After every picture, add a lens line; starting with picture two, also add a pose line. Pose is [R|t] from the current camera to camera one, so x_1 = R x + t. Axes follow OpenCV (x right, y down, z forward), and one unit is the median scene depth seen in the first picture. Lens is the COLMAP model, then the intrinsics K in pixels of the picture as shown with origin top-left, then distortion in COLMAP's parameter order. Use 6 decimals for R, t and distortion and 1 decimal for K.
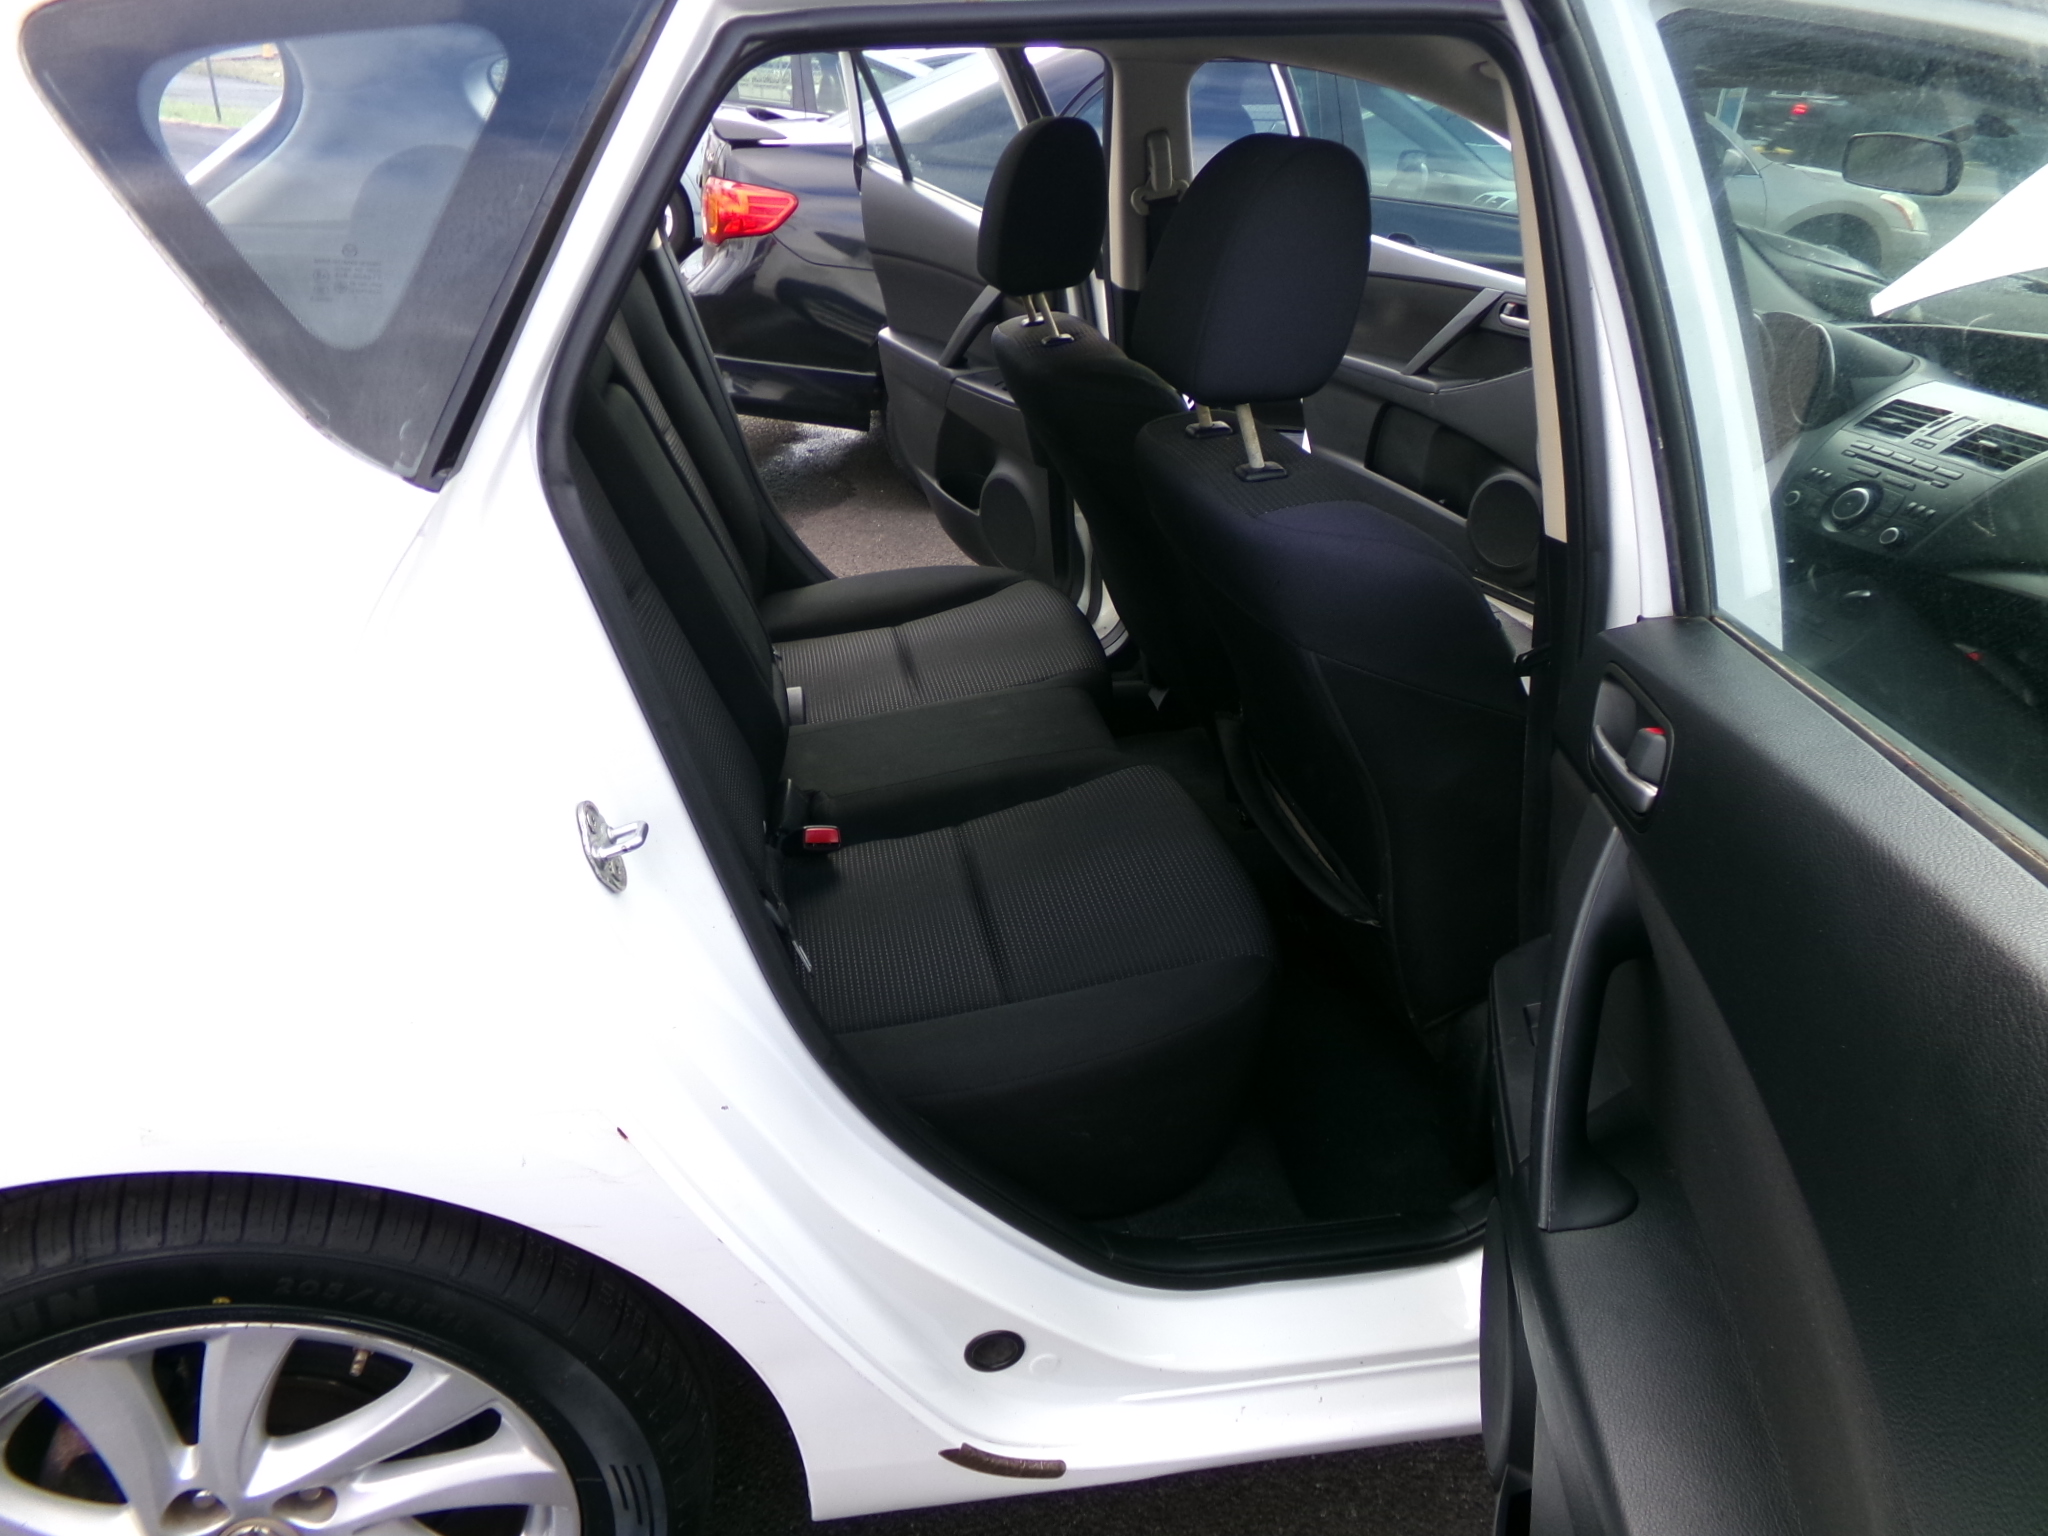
lens RADIAL K [[1411.0, 0, 1015.8], [0, 1411.0, 754.3], [0, 0, 1]] dist [-0.021880, 0.019082]
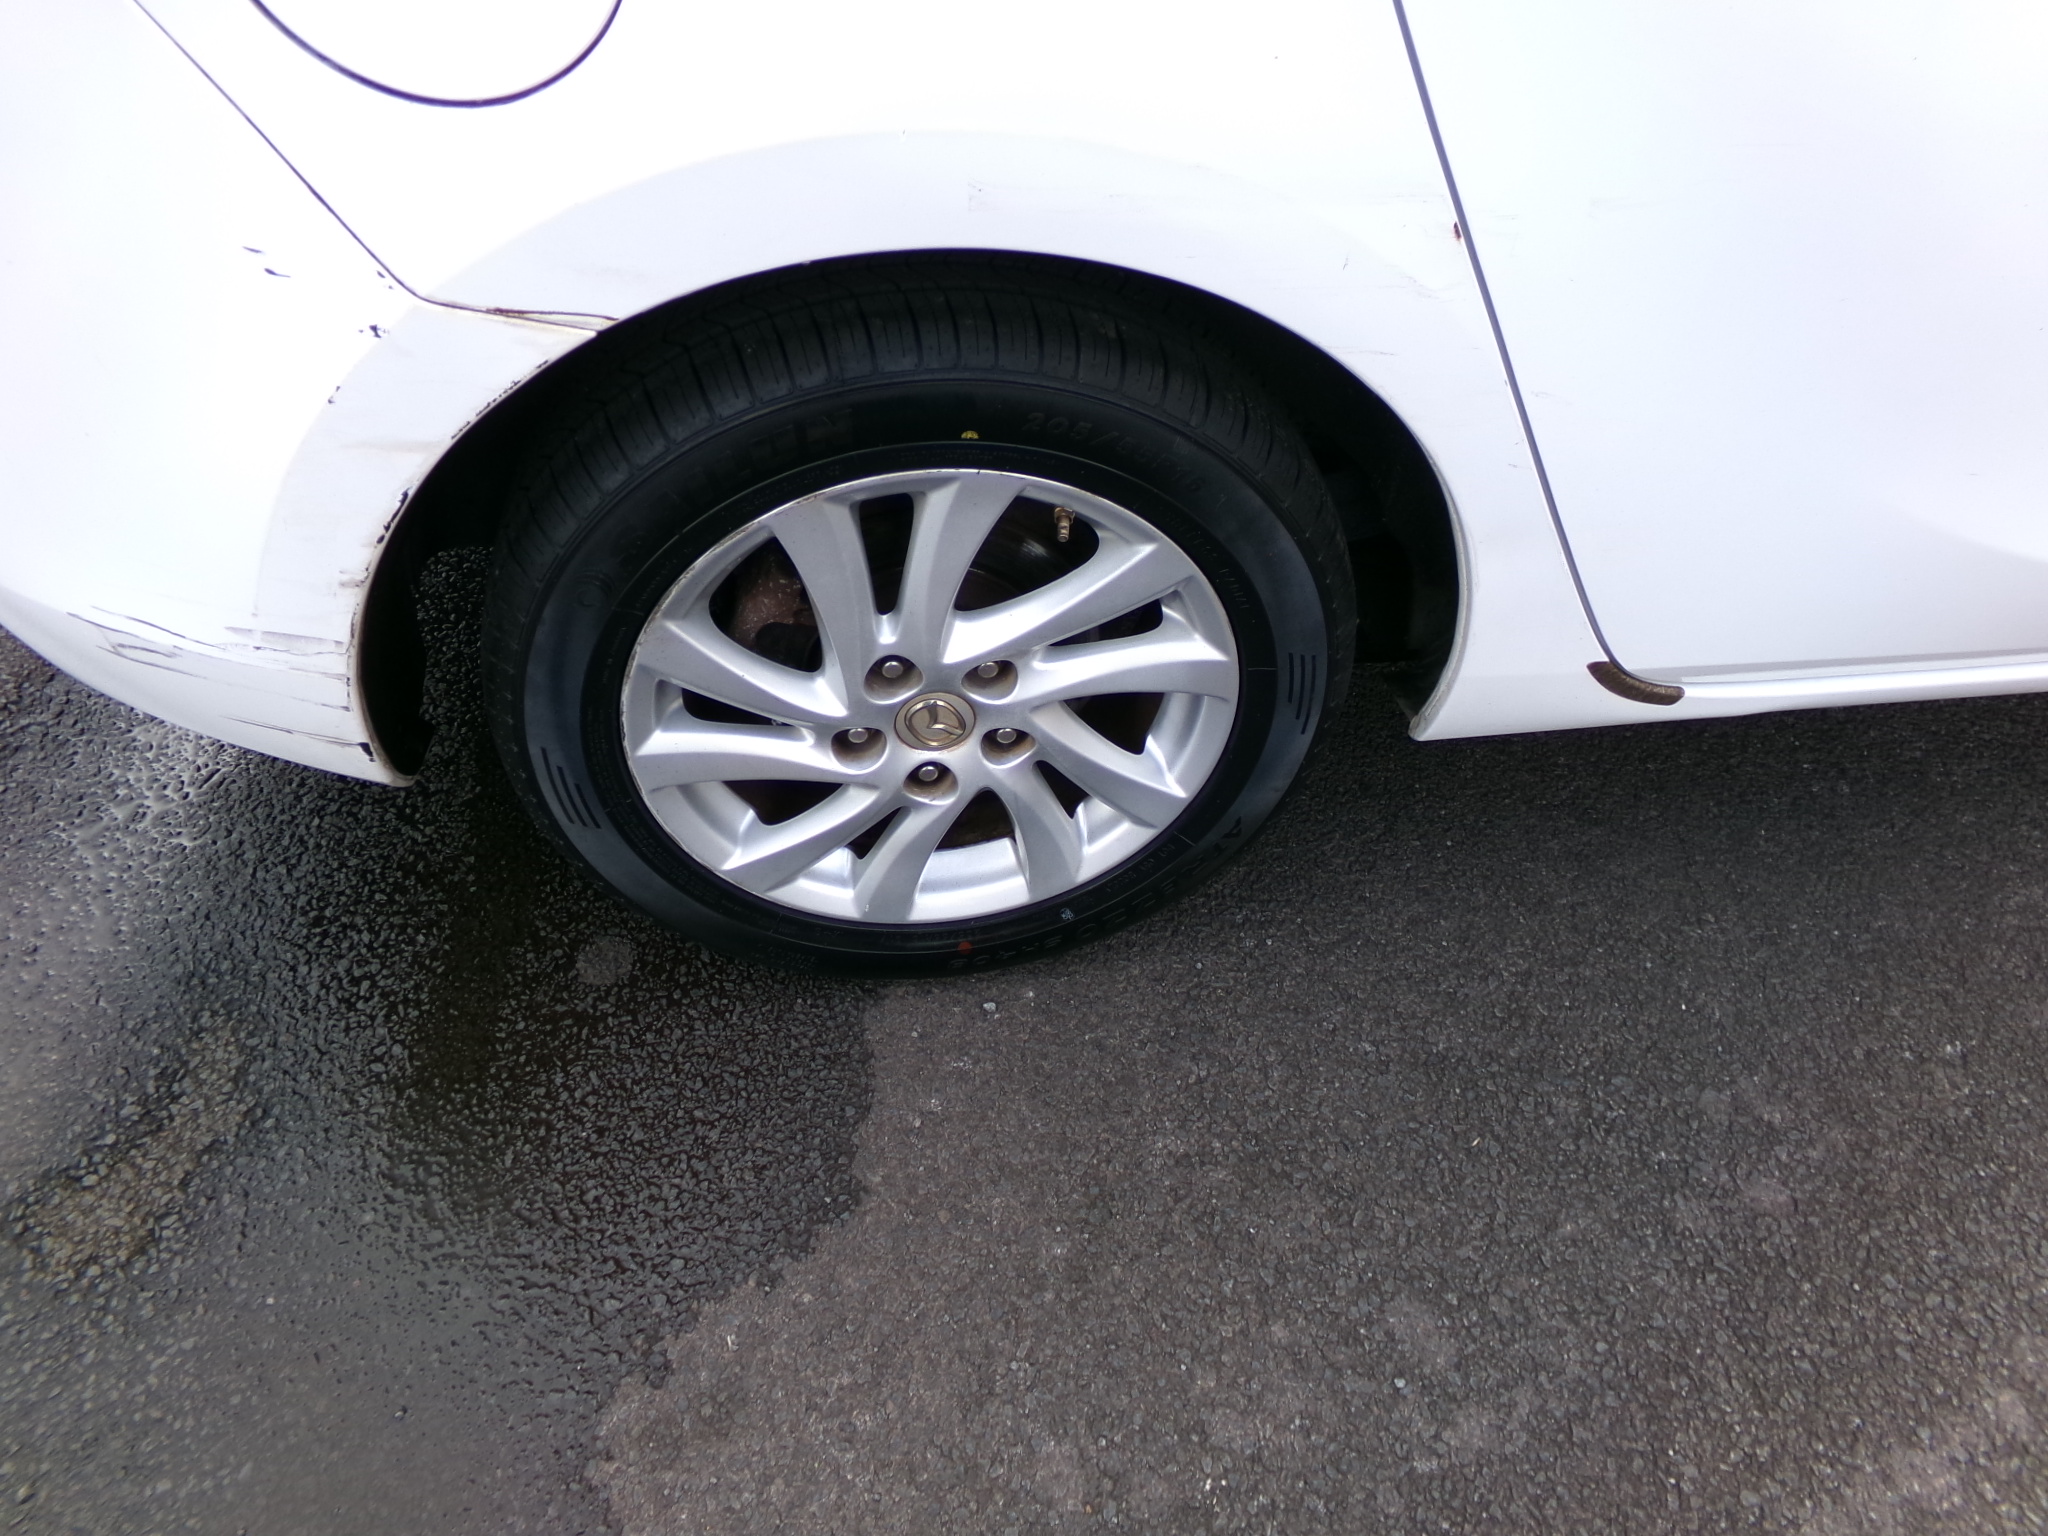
lens RADIAL K [[1411.0, 0, 1016.9], [0, 1411.0, 767.0], [0, 0, 1]] dist [-0.021880, 0.019082]
pose [[0.998295, 0.022984, -0.053660, -0.442864], [-0.001817, 0.931014, 0.364980, 0.232720], [0.058347, -0.364260, 0.929468, 0.047075]]
